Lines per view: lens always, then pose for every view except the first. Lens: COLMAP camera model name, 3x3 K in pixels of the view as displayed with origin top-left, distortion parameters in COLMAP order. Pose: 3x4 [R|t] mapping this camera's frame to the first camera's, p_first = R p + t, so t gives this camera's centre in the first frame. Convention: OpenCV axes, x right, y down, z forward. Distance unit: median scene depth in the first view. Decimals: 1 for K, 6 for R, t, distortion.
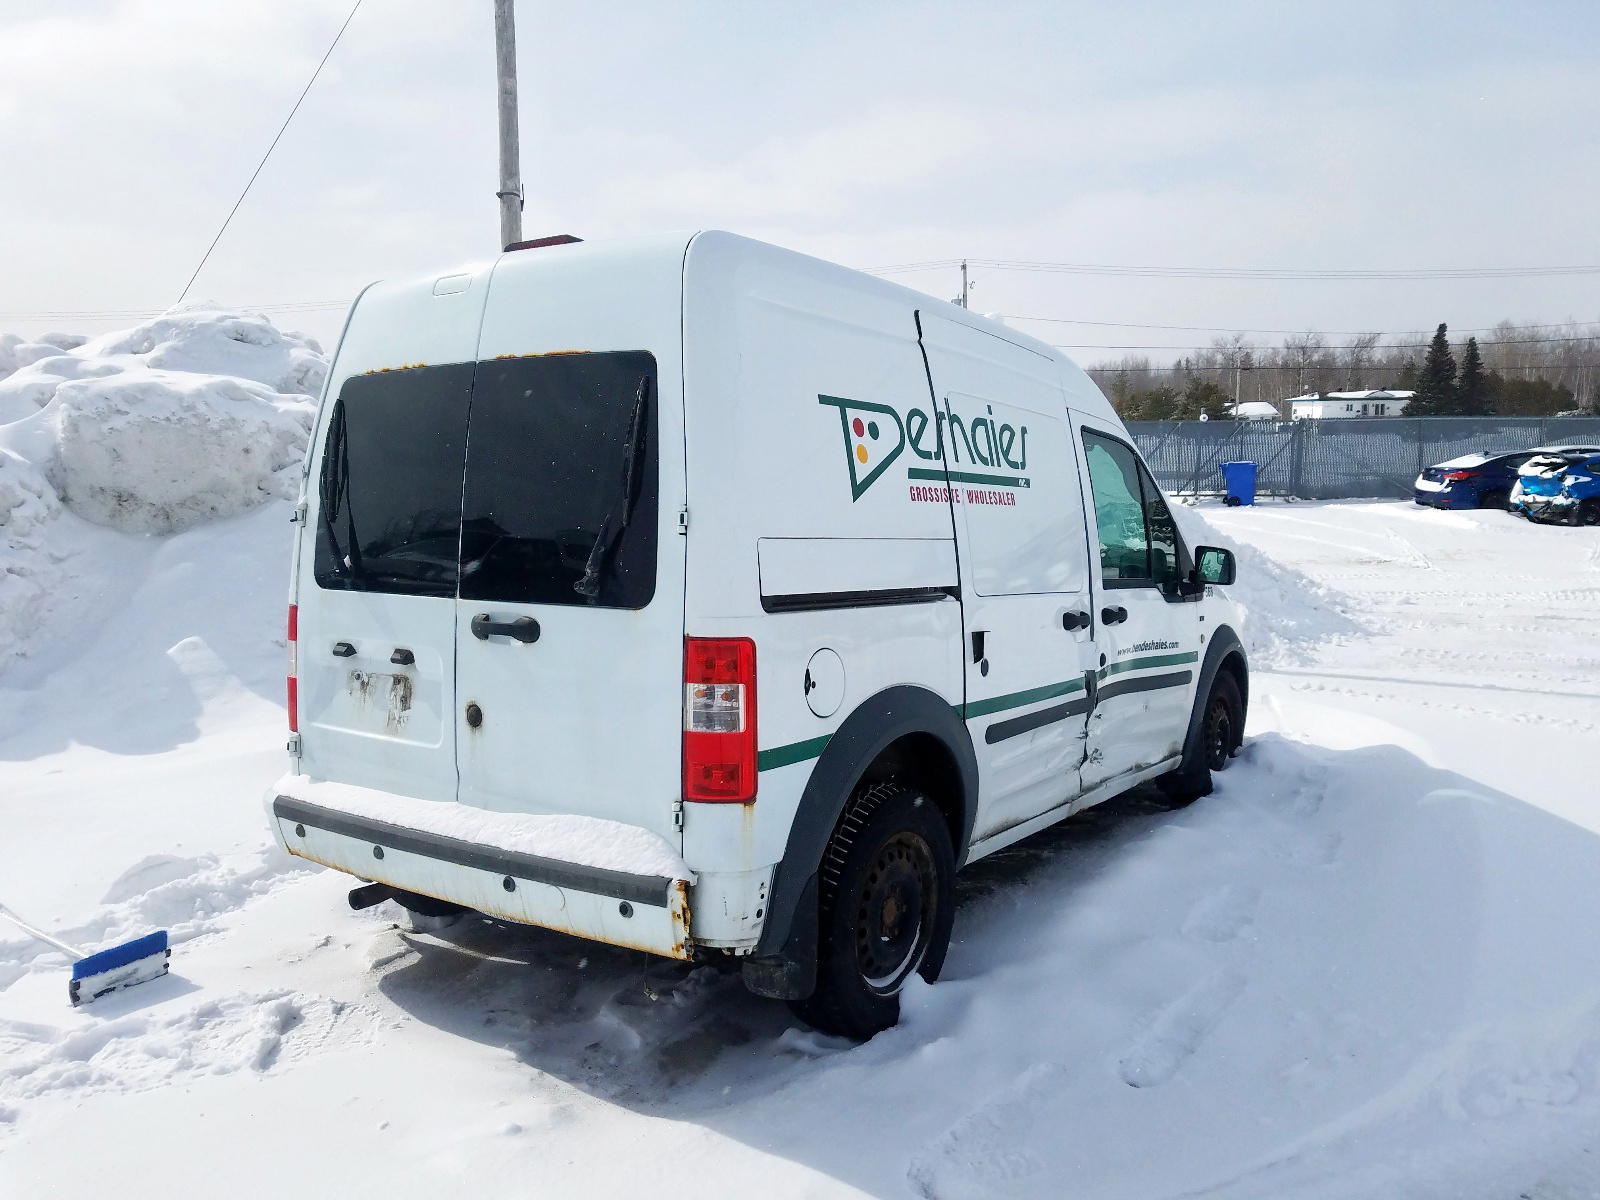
lens RADIAL K [[1238.2, 0, 800.0], [0, 1238.2, 600.0], [0, 0, 1]] dist [-0.005713, -0.001948]
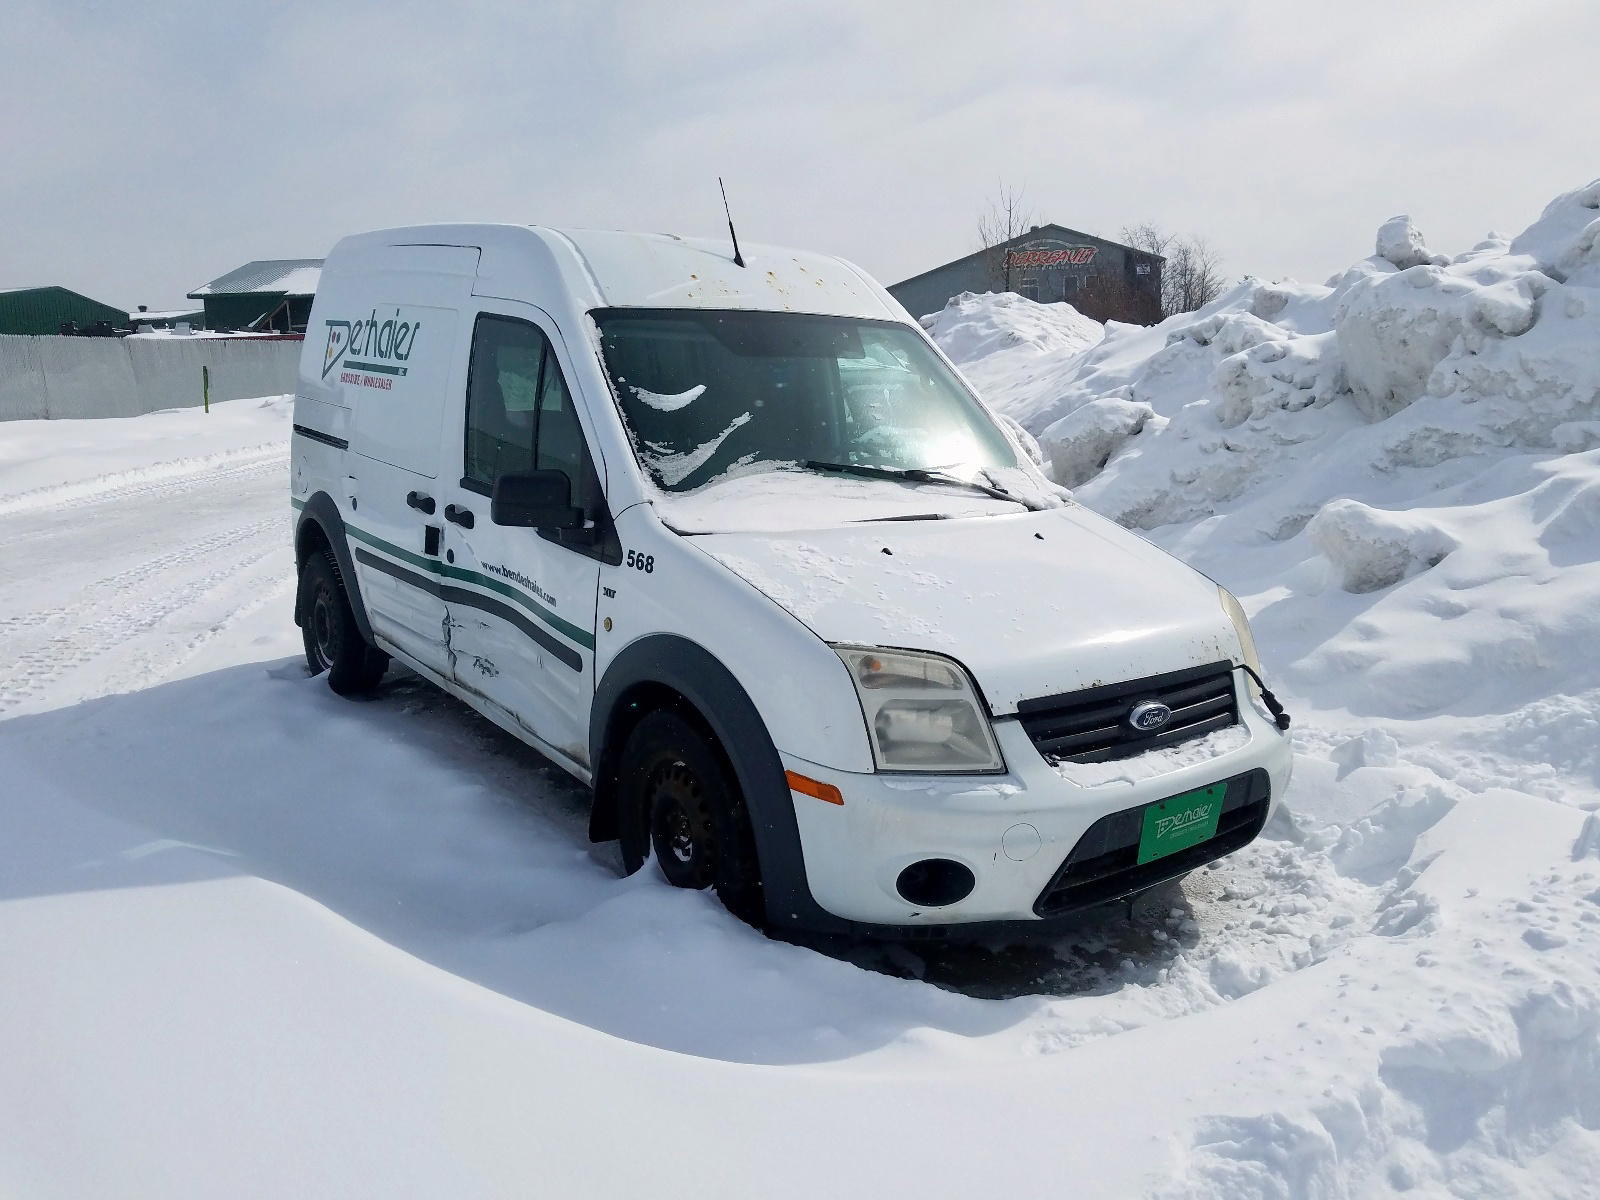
lens RADIAL K [[1238.2, 0, 800.0], [0, 1238.2, 600.0], [0, 0, 1]] dist [-0.005713, -0.001948]
pose [[-0.314187, 0.174911, -0.933109, 0.654240], [-0.097990, 0.971657, 0.215131, -0.094594], [0.944291, 0.159027, -0.288142, 0.941083]]
